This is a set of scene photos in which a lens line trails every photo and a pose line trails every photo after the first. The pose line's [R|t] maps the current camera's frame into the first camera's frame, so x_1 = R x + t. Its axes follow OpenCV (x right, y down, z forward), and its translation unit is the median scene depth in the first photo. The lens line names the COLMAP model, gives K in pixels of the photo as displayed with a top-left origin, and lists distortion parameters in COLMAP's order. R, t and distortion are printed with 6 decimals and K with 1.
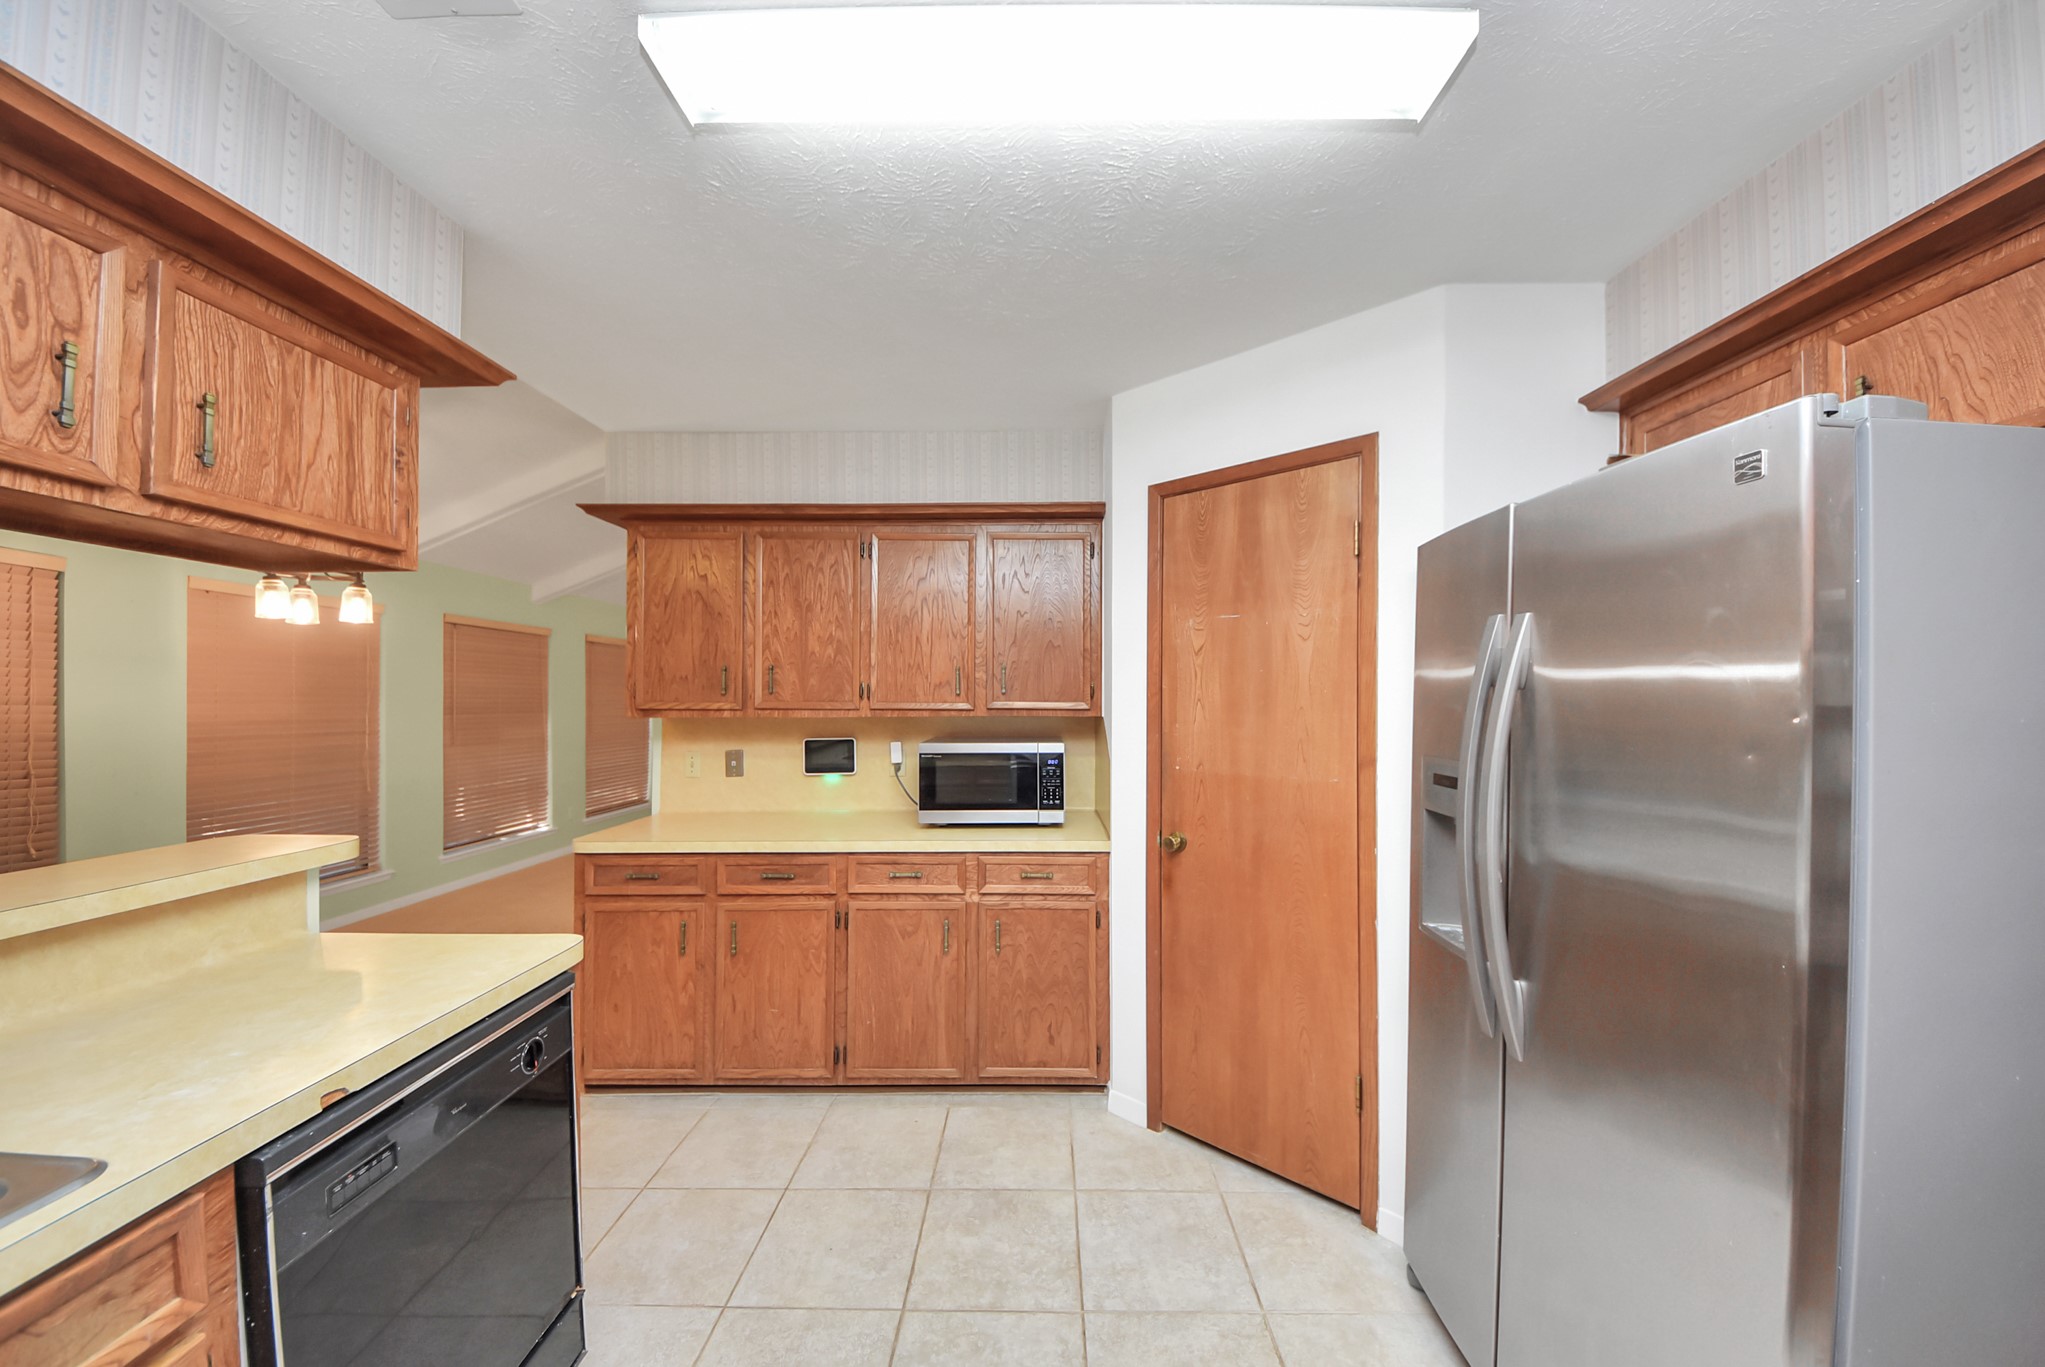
lens RADIAL K [[729.1, 0, 1034.9], [0, 729.1, 688.7], [0, 0, 1]] dist [0.036924, -0.021508]
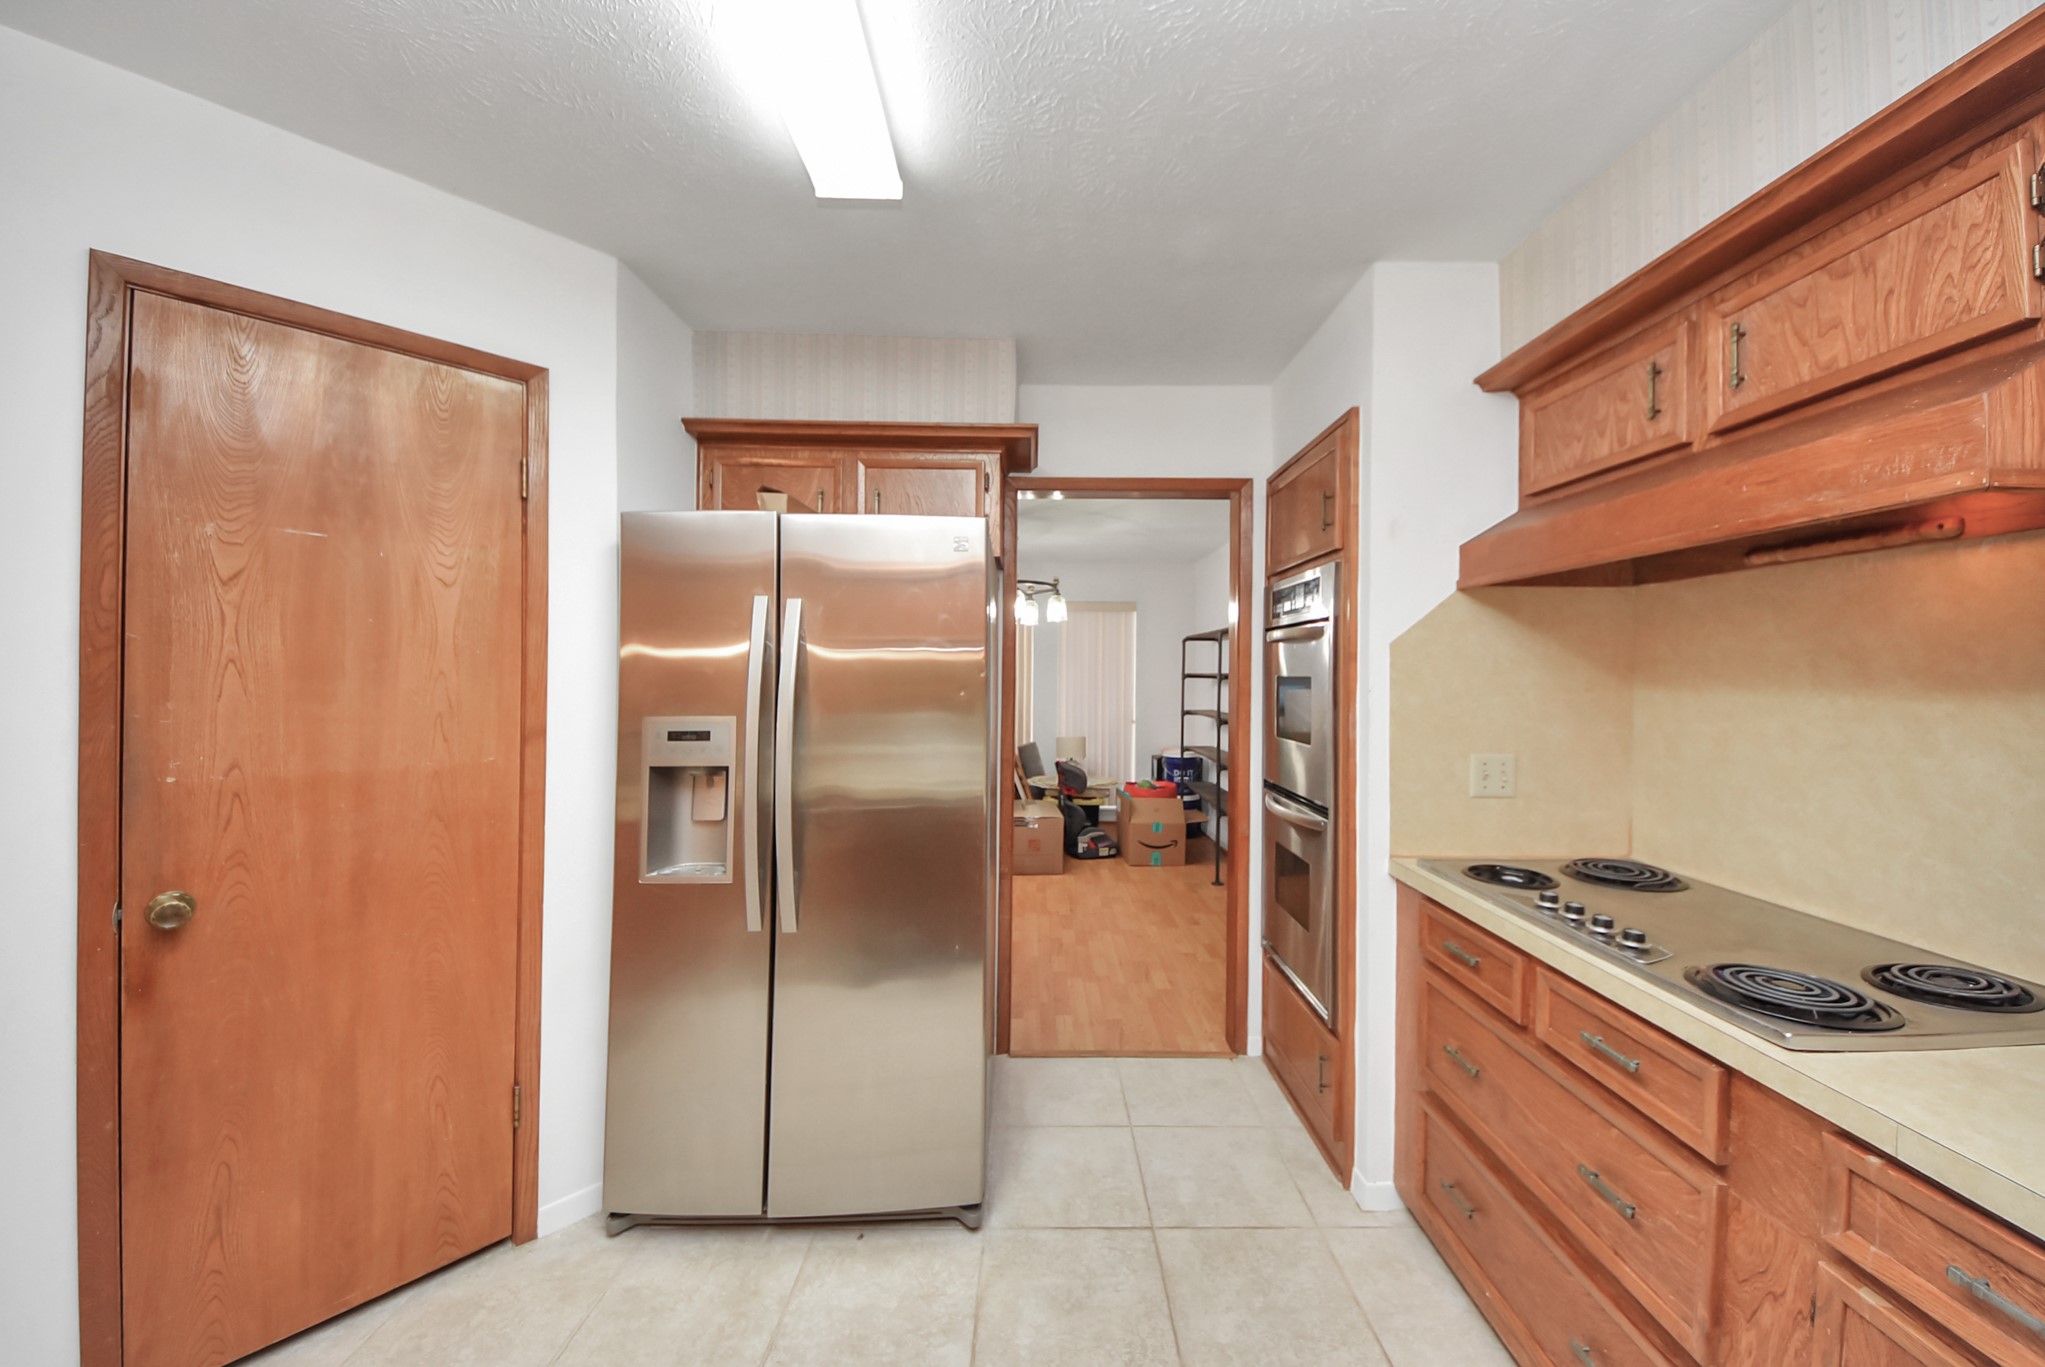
lens RADIAL K [[750.4, 0, 1015.0], [0, 750.4, 679.9], [0, 0, 1]] dist [-0.000073, -0.004402]
pose [[-0.002543, -0.008649, 0.999959, -0.349595], [-0.014943, 0.999851, 0.008611, 0.014341], [-0.999885, -0.014921, -0.002672, 0.317596]]
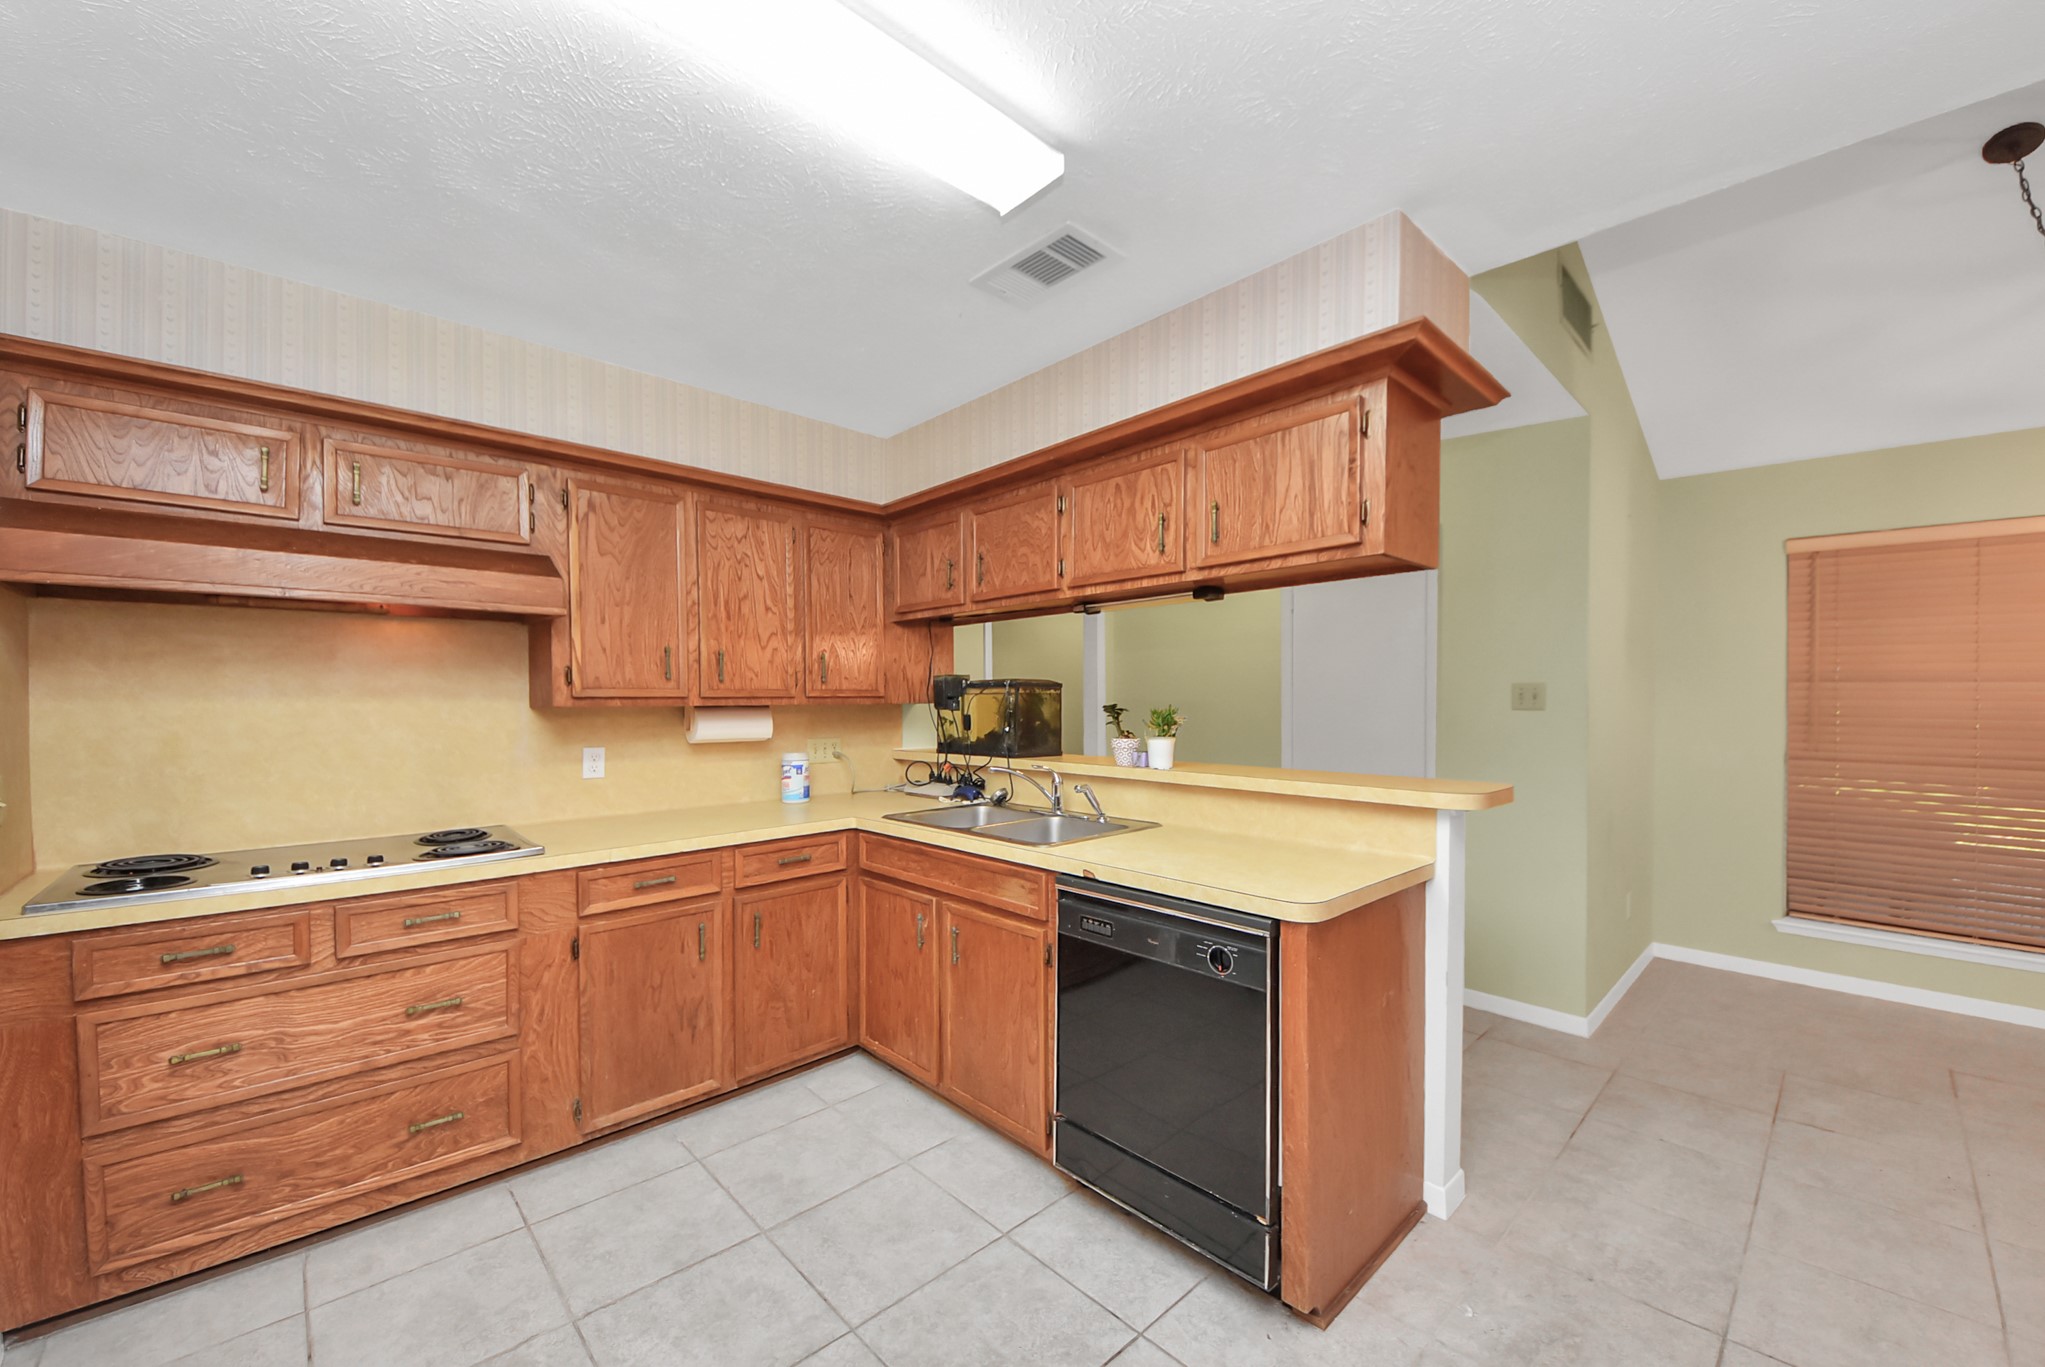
lens RADIAL K [[740.2, 0, 1046.2], [0, 740.2, 709.8], [0, 0, 1]] dist [0.000639, -0.012344]
pose [[-0.698632, 0.013726, -0.715350, 0.200764], [0.014316, 0.999884, 0.005204, 0.040092], [0.715338, -0.006606, -0.698747, 0.884561]]
